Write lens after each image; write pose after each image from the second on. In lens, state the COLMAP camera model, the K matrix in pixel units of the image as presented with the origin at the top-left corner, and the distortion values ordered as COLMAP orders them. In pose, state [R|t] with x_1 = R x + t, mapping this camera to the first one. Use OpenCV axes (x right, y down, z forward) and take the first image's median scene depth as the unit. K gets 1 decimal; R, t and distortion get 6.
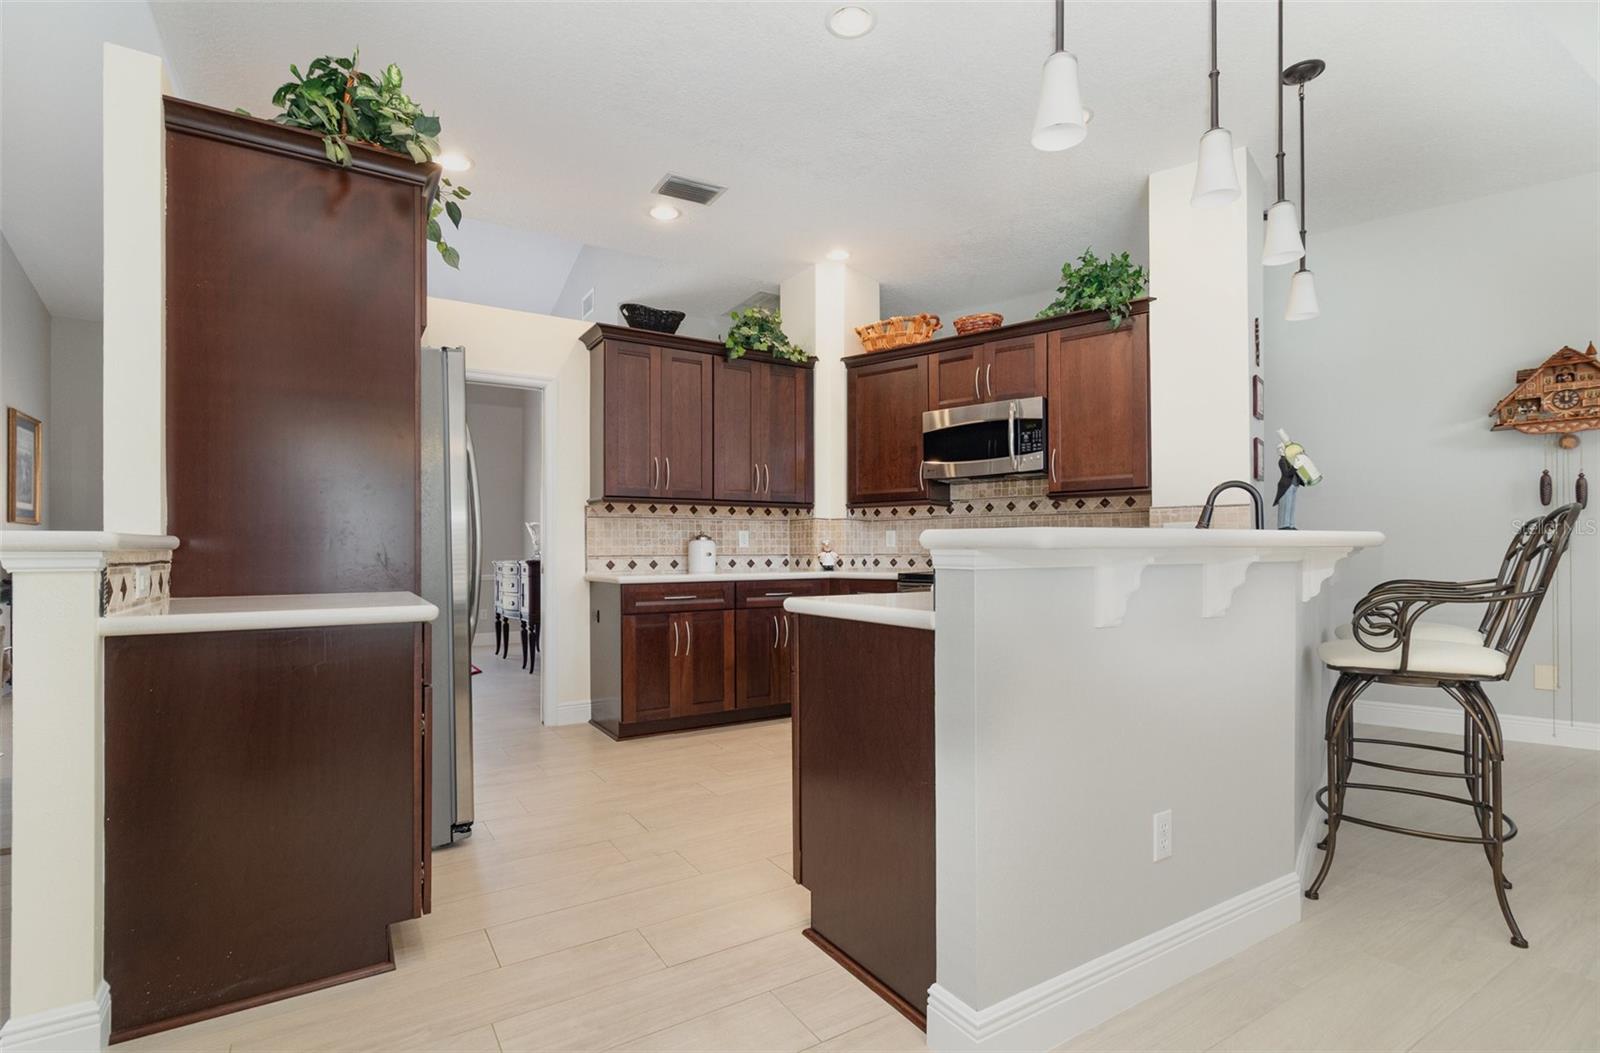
lens RADIAL K [[752.9, 0, 801.7], [0, 752.9, 550.7], [0, 0, 1]] dist [-0.002940, -0.000416]
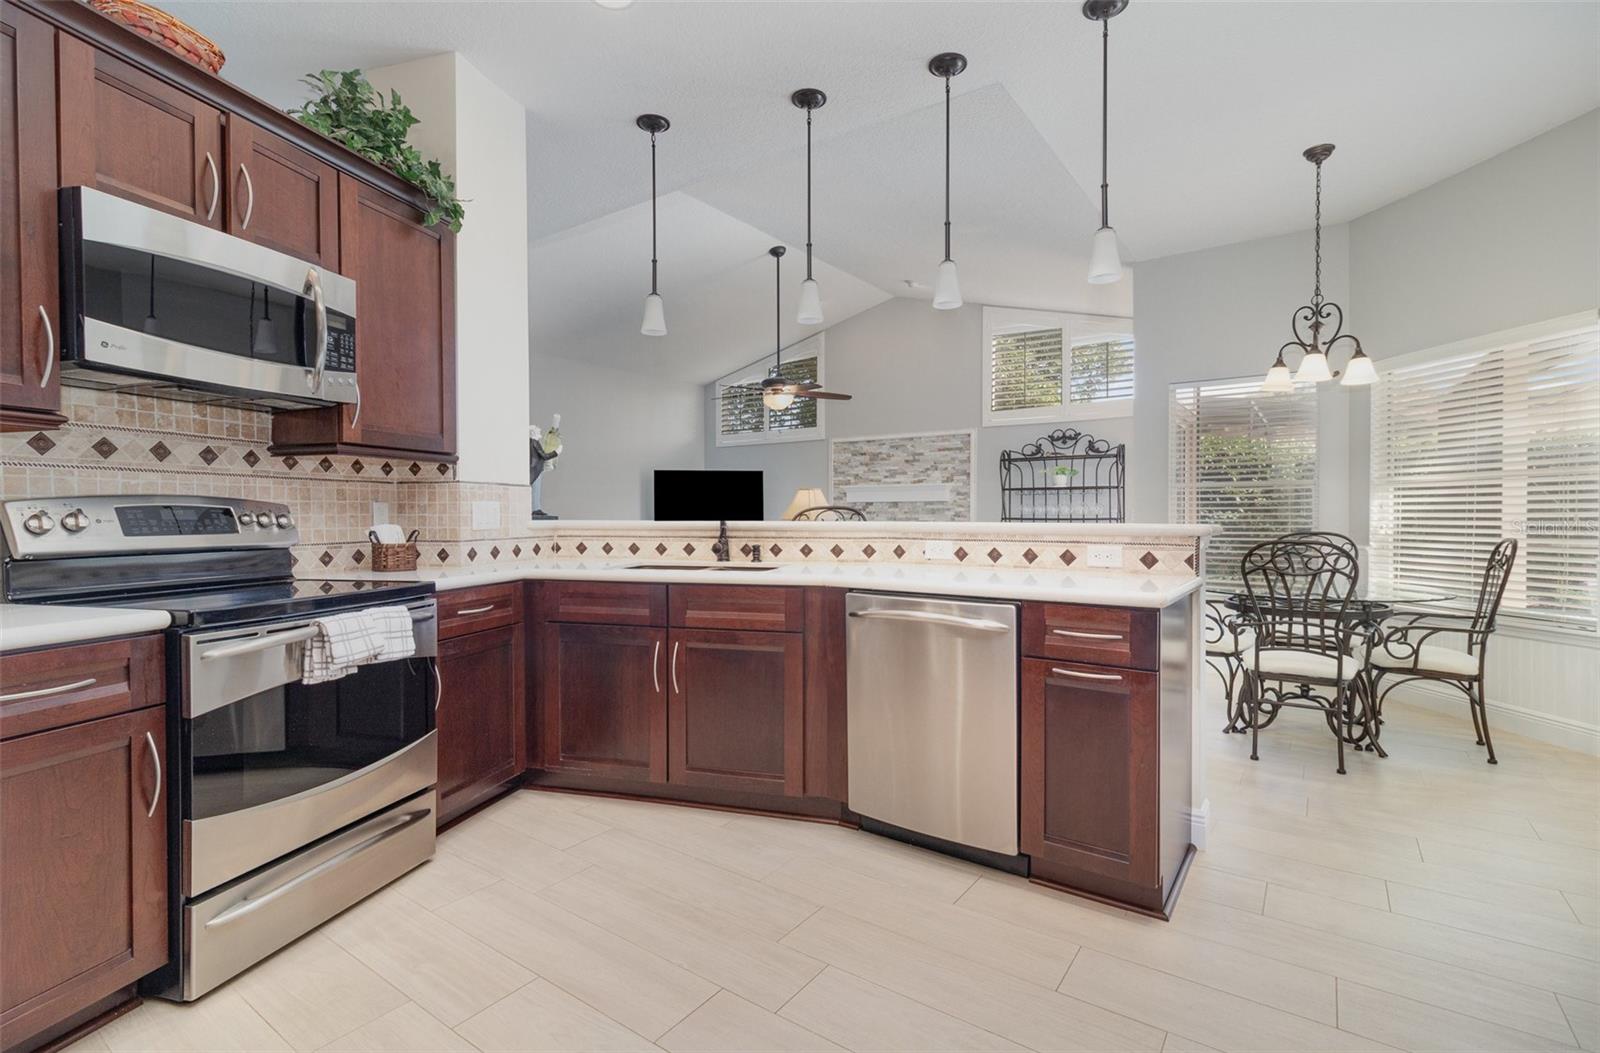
lens RADIAL K [[740.7, 0, 801.7], [0, 740.7, 523.1], [0, 0, 1]] dist [0.000972, 0.000577]
pose [[-0.389492, -0.008033, 0.920995, -0.314454], [0.001800, 0.999953, 0.009483, -0.016412], [-0.921028, 0.005351, -0.389459, 0.792037]]
